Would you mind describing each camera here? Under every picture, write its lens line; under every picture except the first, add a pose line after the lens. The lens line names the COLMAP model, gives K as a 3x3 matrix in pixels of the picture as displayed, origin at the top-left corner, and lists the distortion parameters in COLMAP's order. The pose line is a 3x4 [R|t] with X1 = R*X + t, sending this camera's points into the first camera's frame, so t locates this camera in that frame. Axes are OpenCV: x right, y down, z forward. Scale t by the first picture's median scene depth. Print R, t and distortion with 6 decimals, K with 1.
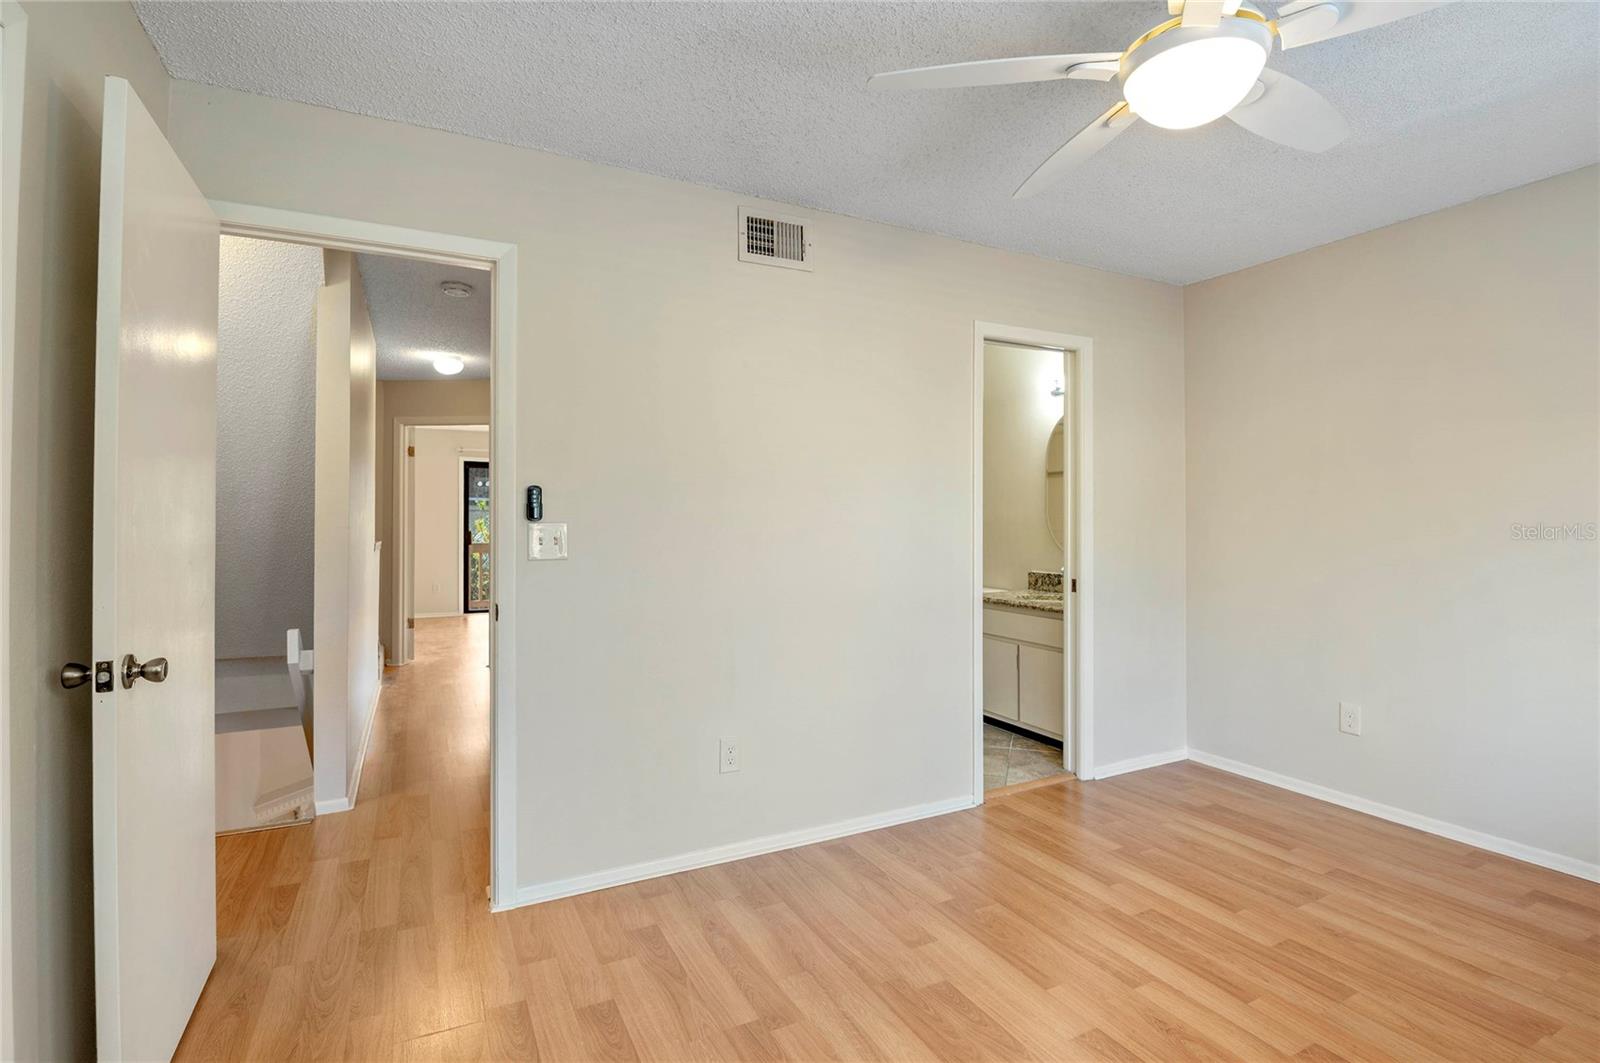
lens RADIAL K [[734.8, 0, 806.1], [0, 734.8, 522.8], [0, 0, 1]] dist [0.002372, 0.000093]
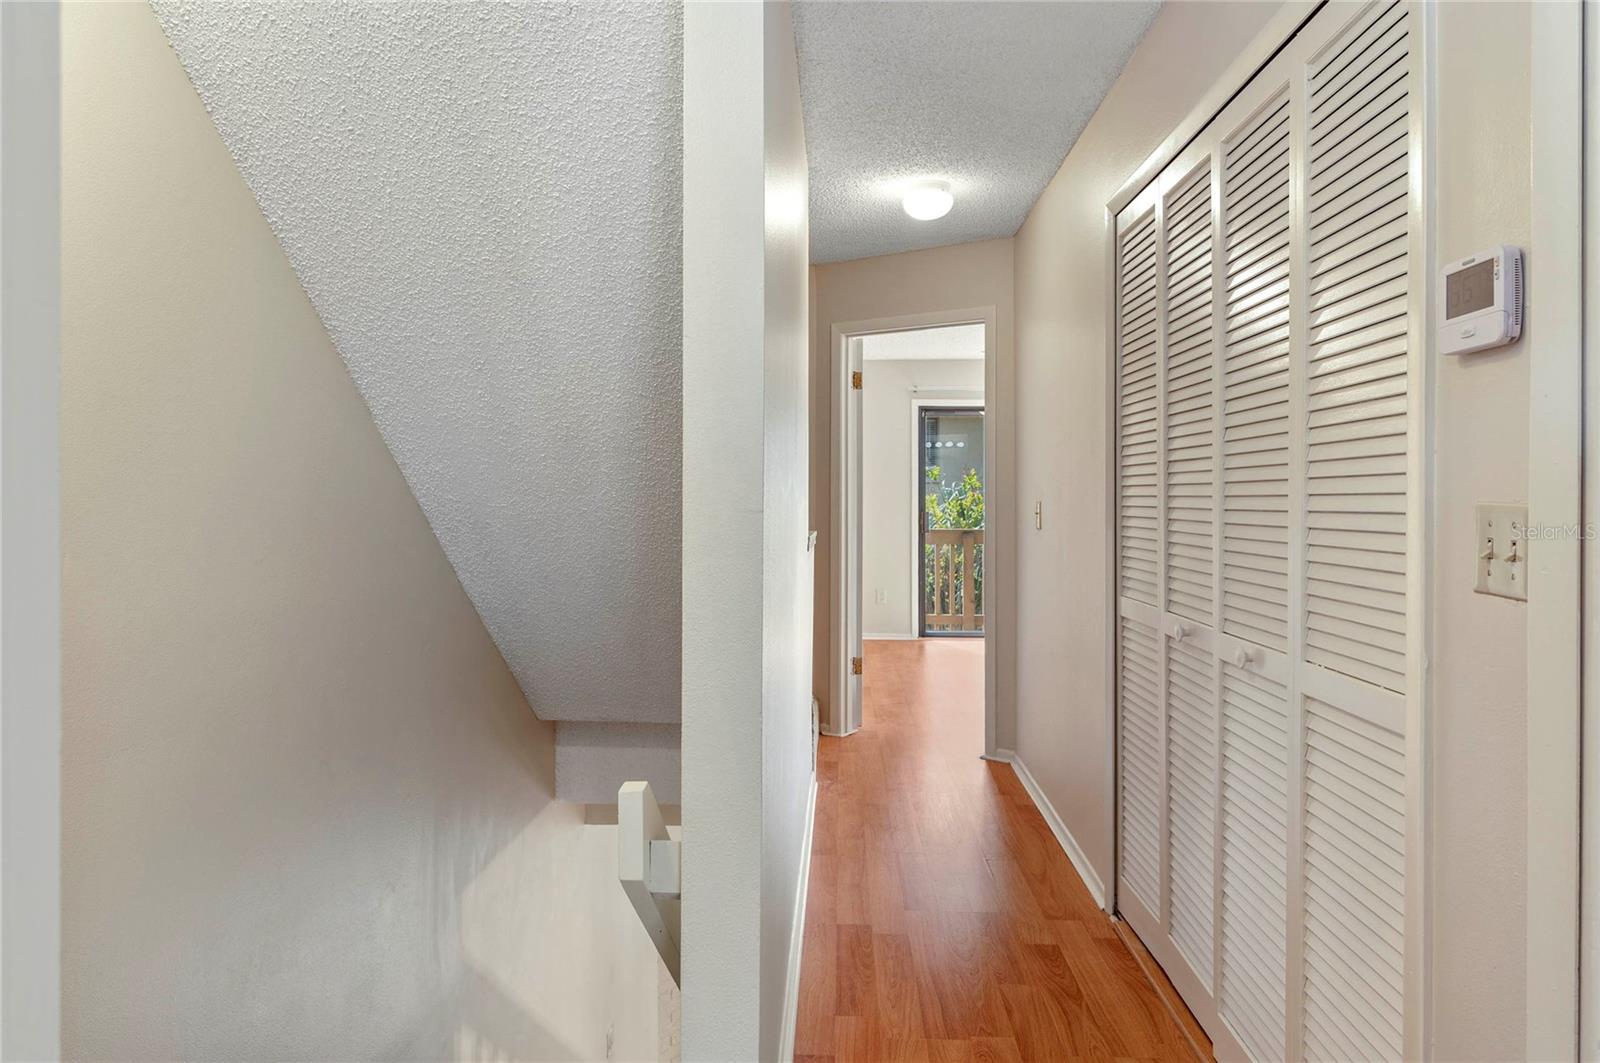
lens RADIAL K [[1001.6, 0, 800.0], [0, 1001.6, 531.5], [0, 0, 1]] dist [-0.028386, 0.001170]
pose [[0.863098, 0.014975, -0.504814, -0.170477], [0.000924, 0.999512, 0.031230, 0.000577], [0.505035, -0.027421, 0.862663, 0.280169]]
